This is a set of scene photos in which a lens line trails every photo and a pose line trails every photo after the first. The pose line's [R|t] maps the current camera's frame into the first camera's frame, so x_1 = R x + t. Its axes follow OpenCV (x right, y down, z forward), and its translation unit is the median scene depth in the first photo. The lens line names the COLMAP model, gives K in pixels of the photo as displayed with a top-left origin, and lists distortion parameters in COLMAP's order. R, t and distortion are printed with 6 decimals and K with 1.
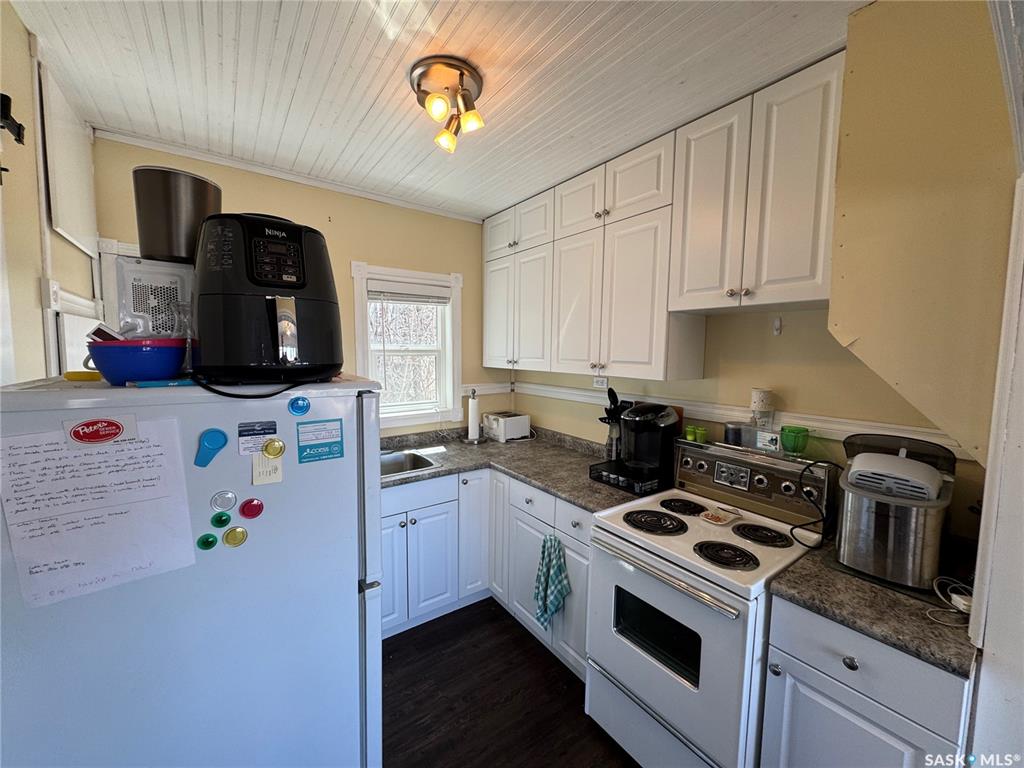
lens RADIAL K [[404.6, 0, 512.0], [0, 404.6, 384.0], [0, 0, 1]] dist [-0.000318, 0.000130]
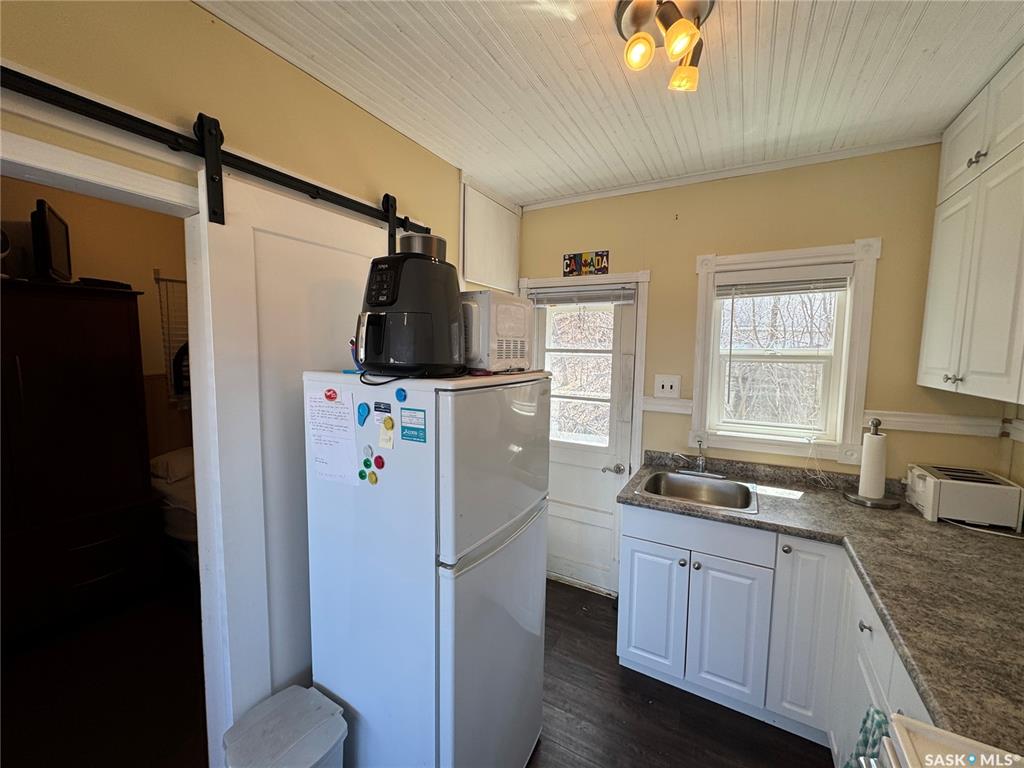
lens RADIAL K [[406.8, 0, 512.0], [0, 406.8, 384.0], [0, 0, 1]] dist [-0.001115, -0.000035]
pose [[0.418207, 0.073148, -0.905402, 0.303143], [-0.085261, 0.995513, 0.041046, -0.024313], [0.904341, 0.060030, 0.422567, 0.289171]]
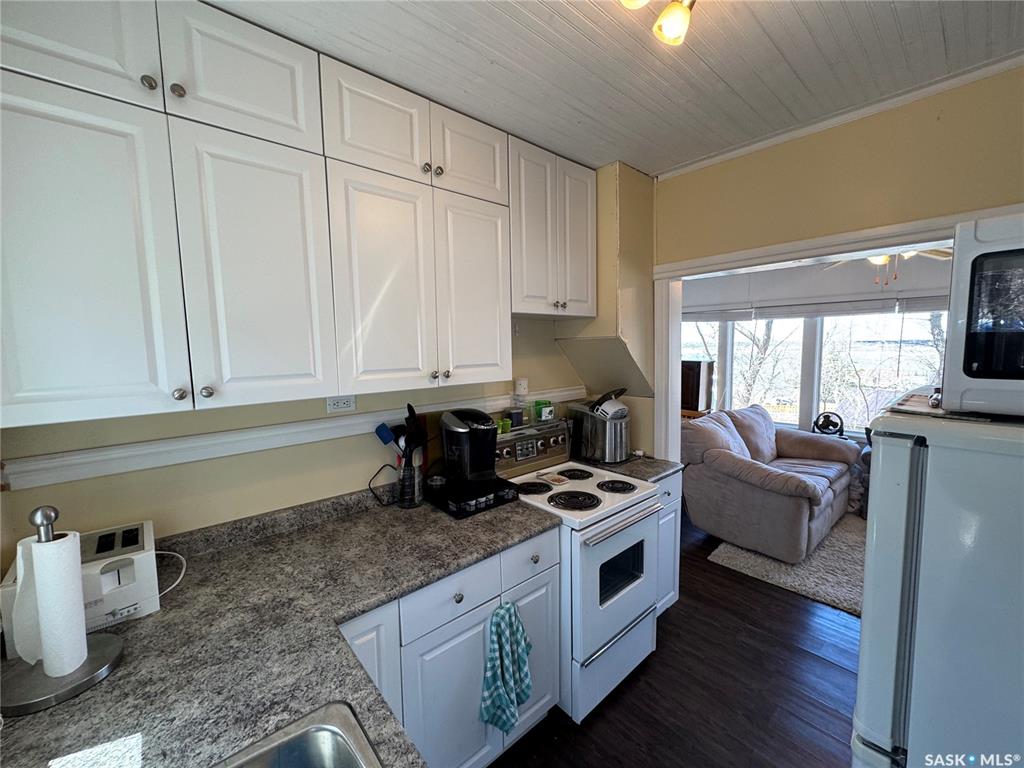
lens RADIAL K [[406.8, 0, 512.0], [0, 406.8, 384.0], [0, 0, 1]] dist [-0.001115, -0.000035]
pose [[-0.094315, -0.105458, 0.989941, -0.526234], [0.101042, 0.988225, 0.114902, -0.095209], [-0.990402, 0.110863, -0.082548, 0.887299]]
